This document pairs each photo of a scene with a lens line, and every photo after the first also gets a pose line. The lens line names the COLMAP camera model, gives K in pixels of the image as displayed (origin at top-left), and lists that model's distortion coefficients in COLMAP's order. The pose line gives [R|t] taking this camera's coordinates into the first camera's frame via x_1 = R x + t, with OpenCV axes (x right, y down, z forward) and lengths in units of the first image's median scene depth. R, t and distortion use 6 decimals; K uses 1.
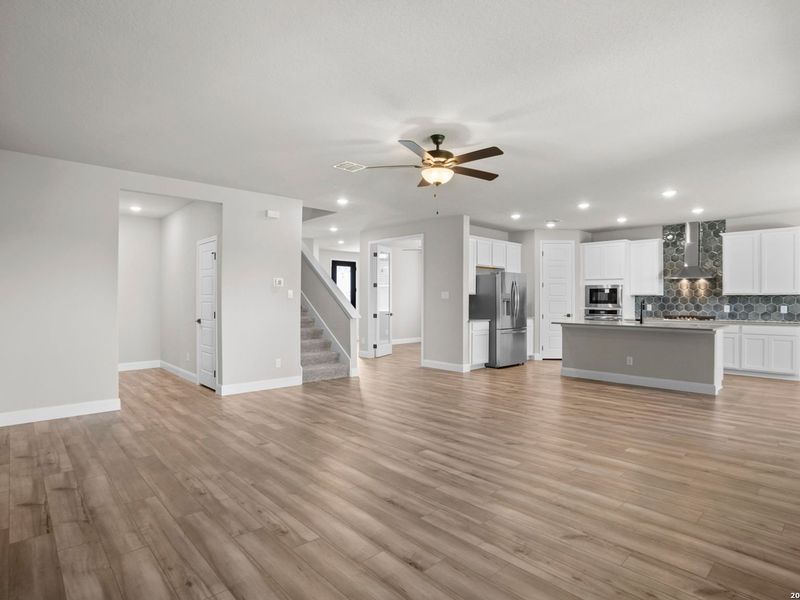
lens RADIAL K [[439.8, 0, 405.0], [0, 439.8, 300.8], [0, 0, 1]] dist [-0.089407, 0.043341]
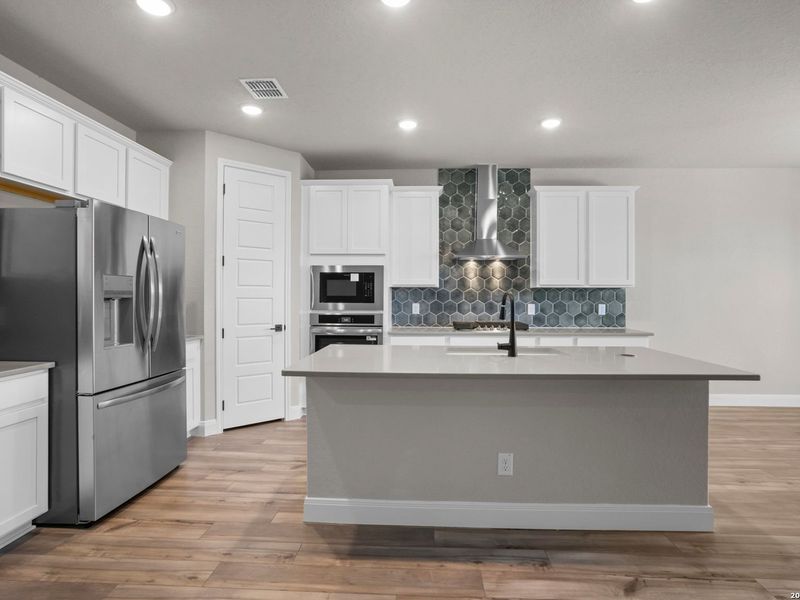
lens RADIAL K [[438.8, 0, 405.2], [0, 438.8, 293.4], [0, 0, 1]] dist [-0.071280, 0.042622]
pose [[0.722046, 0.003061, 0.691838, 0.165390], [0.000268, 0.999989, -0.004704, -0.001960], [-0.691845, 0.003582, 0.722038, 0.628542]]
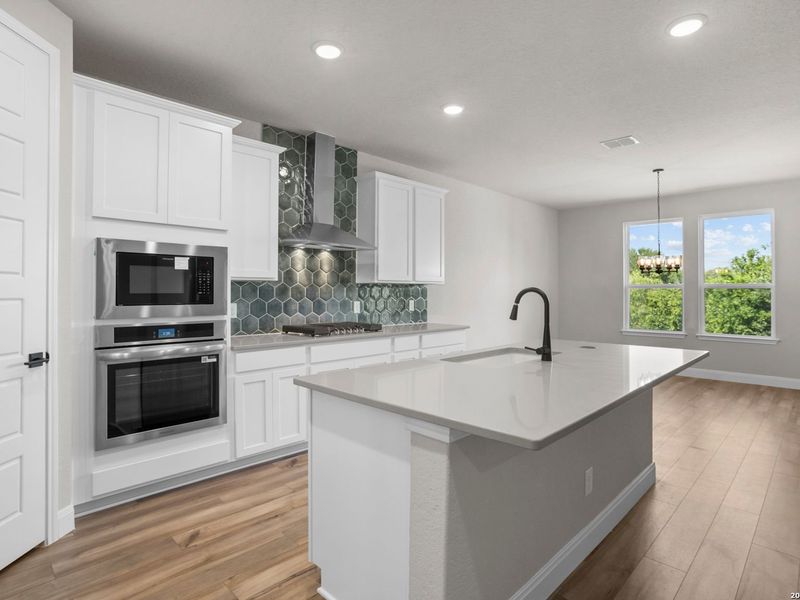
lens RADIAL K [[438.8, 0, 405.2], [0, 438.8, 293.4], [0, 0, 1]] dist [-0.071280, 0.042622]
pose [[-0.027976, -0.005126, 0.999595, 0.162468], [0.001876, 0.999985, 0.005180, -0.002816], [-0.999607, 0.002020, -0.027966, 0.905999]]
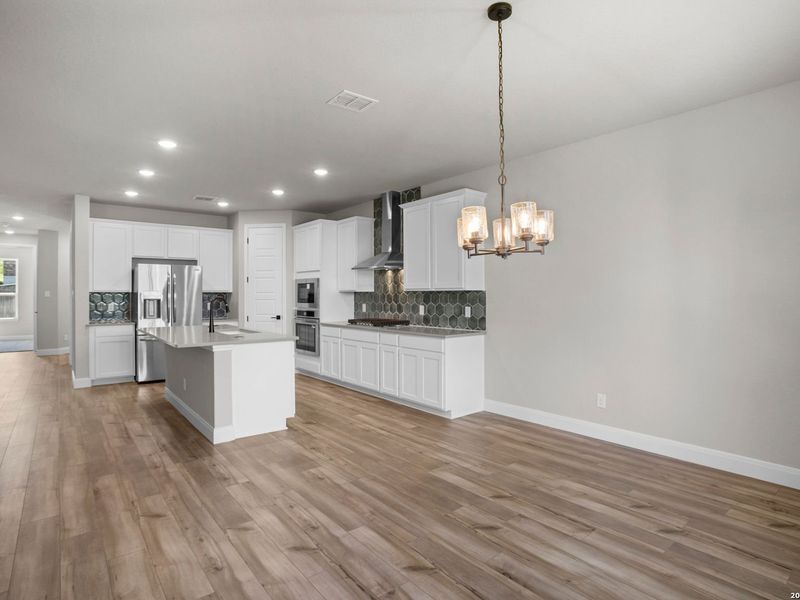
lens RADIAL K [[439.8, 0, 405.0], [0, 439.8, 300.8], [0, 0, 1]] dist [-0.089407, 0.043341]
pose [[0.996710, -0.003430, -0.080974, 0.753854], [0.004211, 0.999946, 0.009467, -0.004103], [0.080937, -0.009776, 0.996671, 0.245467]]
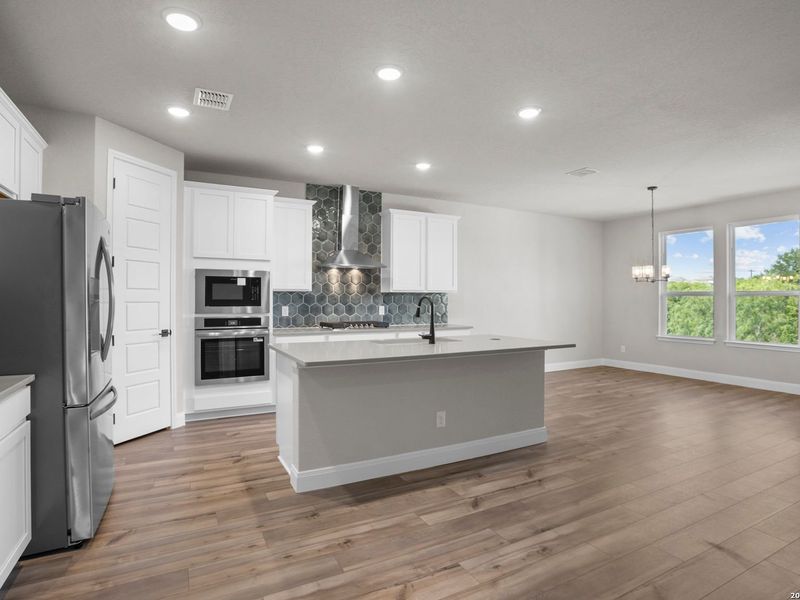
lens RADIAL K [[439.8, 0, 405.0], [0, 439.8, 300.8], [0, 0, 1]] dist [-0.089407, 0.043341]
pose [[0.265888, -0.005710, 0.963987, 0.012347], [0.001375, 0.999984, 0.005543, -0.002609], [-0.964003, -0.000149, 0.265891, 0.714625]]
